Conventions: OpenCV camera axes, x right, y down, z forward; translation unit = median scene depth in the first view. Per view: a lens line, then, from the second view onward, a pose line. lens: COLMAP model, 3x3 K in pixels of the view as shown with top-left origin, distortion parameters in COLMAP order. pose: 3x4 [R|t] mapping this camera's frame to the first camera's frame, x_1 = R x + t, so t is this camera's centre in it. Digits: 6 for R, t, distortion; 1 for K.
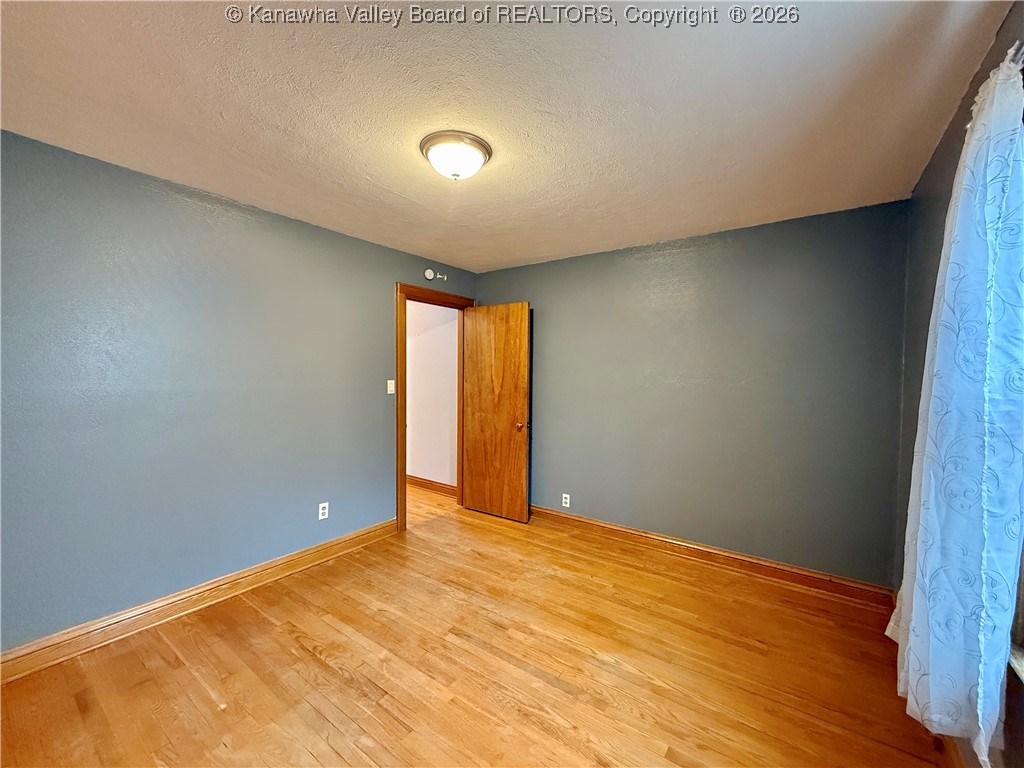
lens RADIAL K [[407.3, 0, 511.8], [0, 407.3, 385.8], [0, 0, 1]] dist [0.000650, -0.000287]
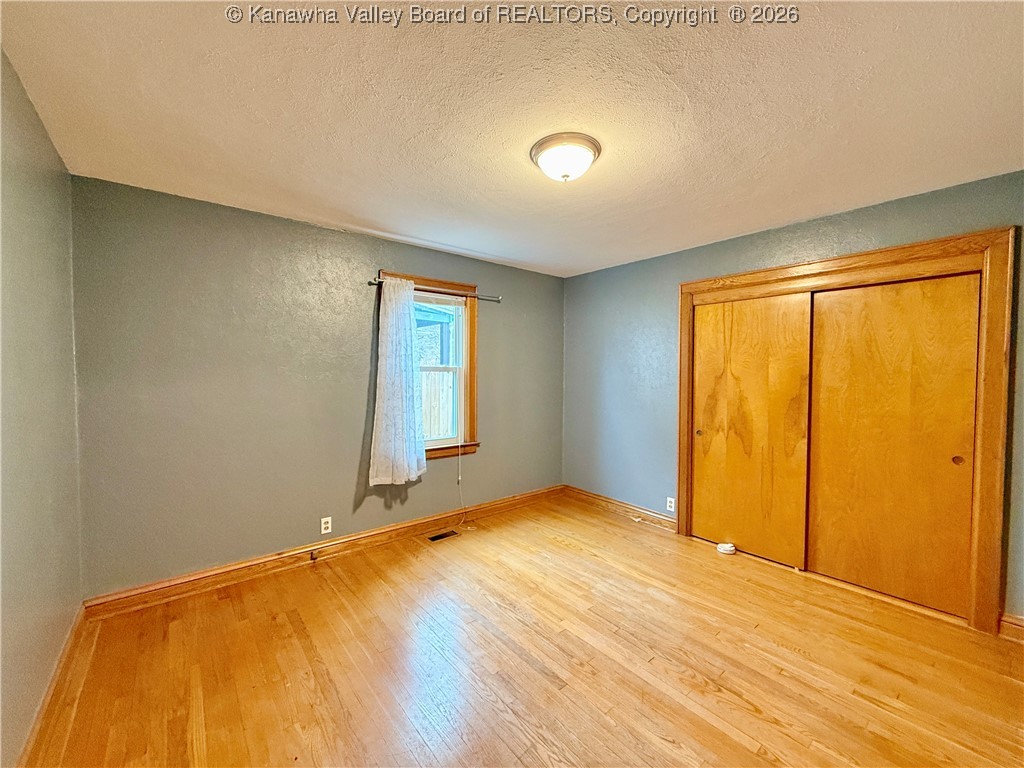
lens RADIAL K [[407.3, 0, 516.5], [0, 407.3, 385.0], [0, 0, 1]] dist [0.000650, -0.000287]
pose [[-0.968483, -0.021737, 0.248127, -0.280743], [-0.004040, 0.997425, 0.071607, -0.066960], [-0.249045, 0.068348, -0.966077, 2.011108]]
